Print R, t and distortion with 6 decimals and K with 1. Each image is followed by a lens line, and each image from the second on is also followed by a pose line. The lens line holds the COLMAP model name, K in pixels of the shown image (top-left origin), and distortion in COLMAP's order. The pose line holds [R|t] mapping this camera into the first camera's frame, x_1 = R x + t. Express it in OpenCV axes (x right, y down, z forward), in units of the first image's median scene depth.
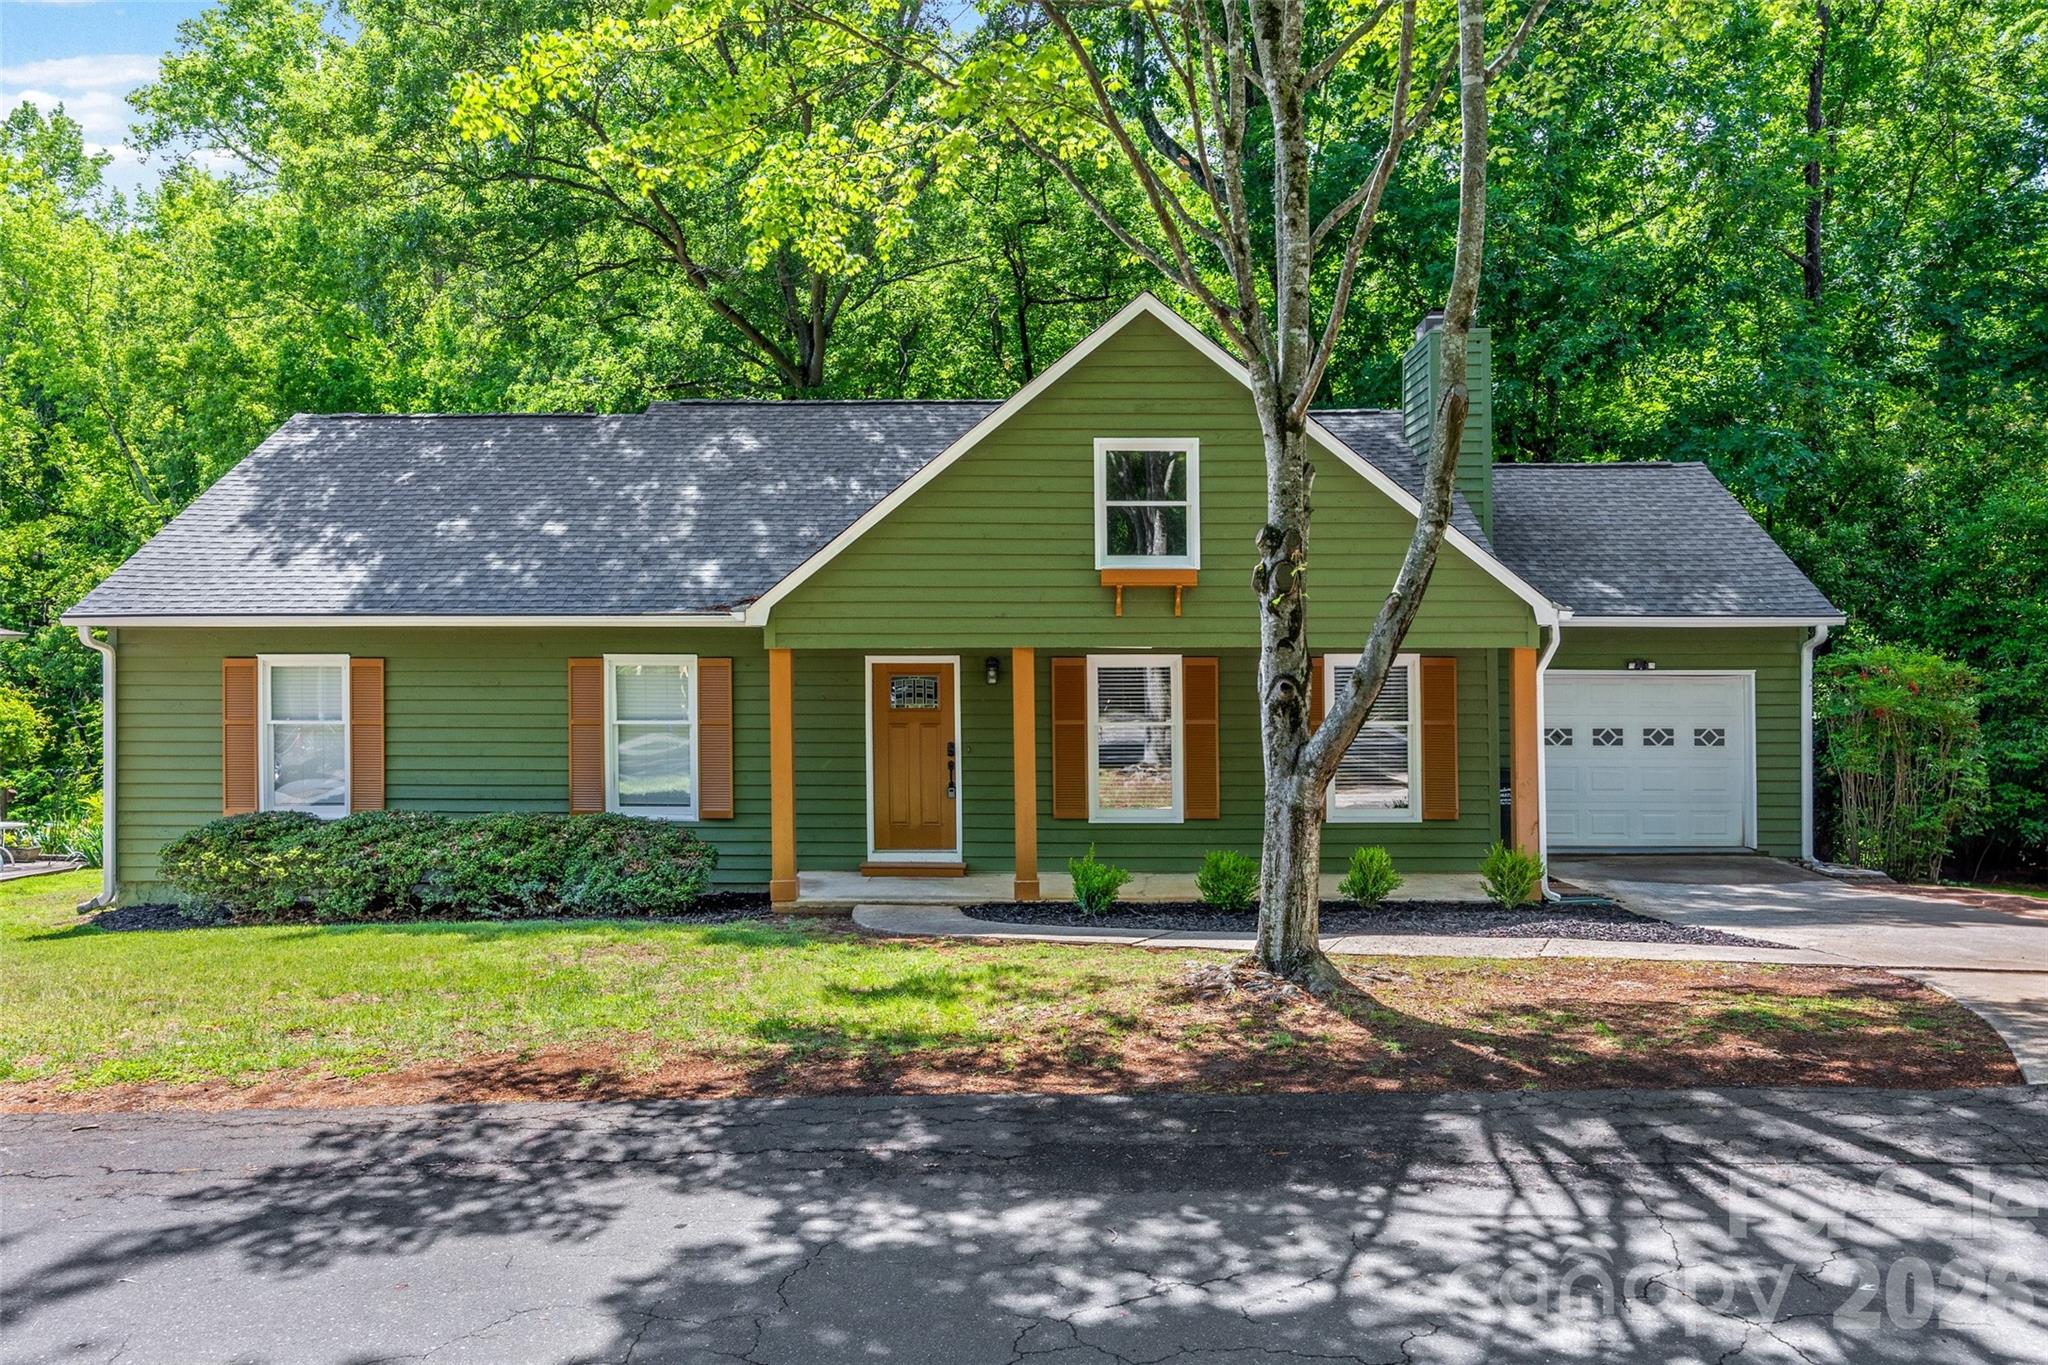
lens RADIAL K [[809.8, 0, 1033.2], [0, 809.8, 682.2], [0, 0, 1]] dist [-0.001169, -0.000183]
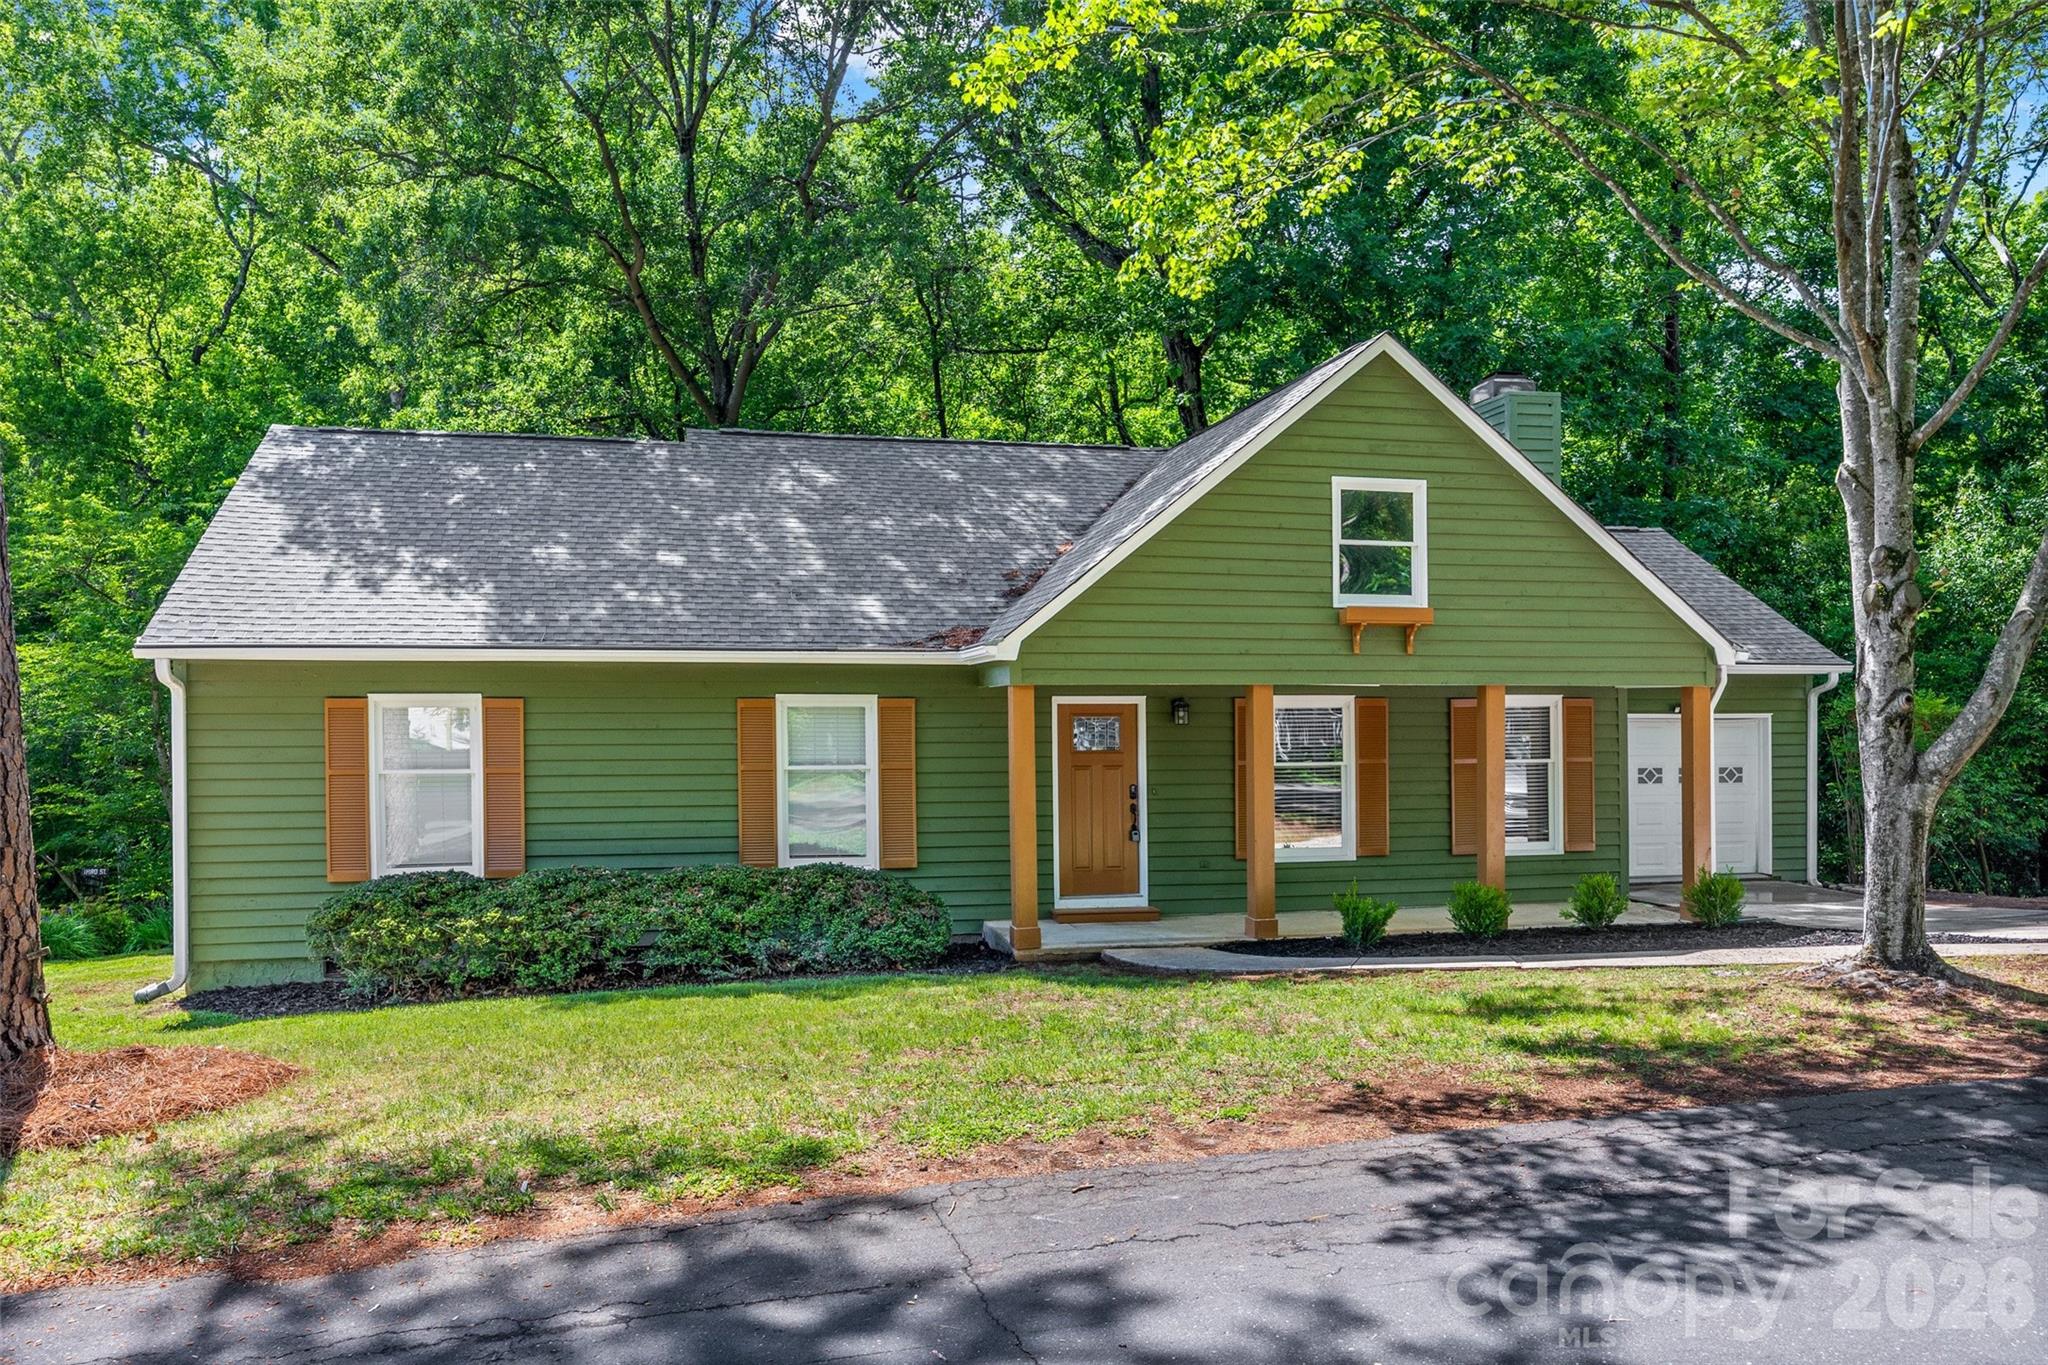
lens RADIAL K [[814.3, 0, 1024.0], [0, 814.3, 745.2], [0, 0, 1]] dist [-0.001959, -0.000046]
pose [[0.990925, -0.007317, 0.134217, -0.437931], [0.006477, 0.999957, 0.006694, 0.022794], [-0.134261, -0.005764, 0.990929, 0.048551]]
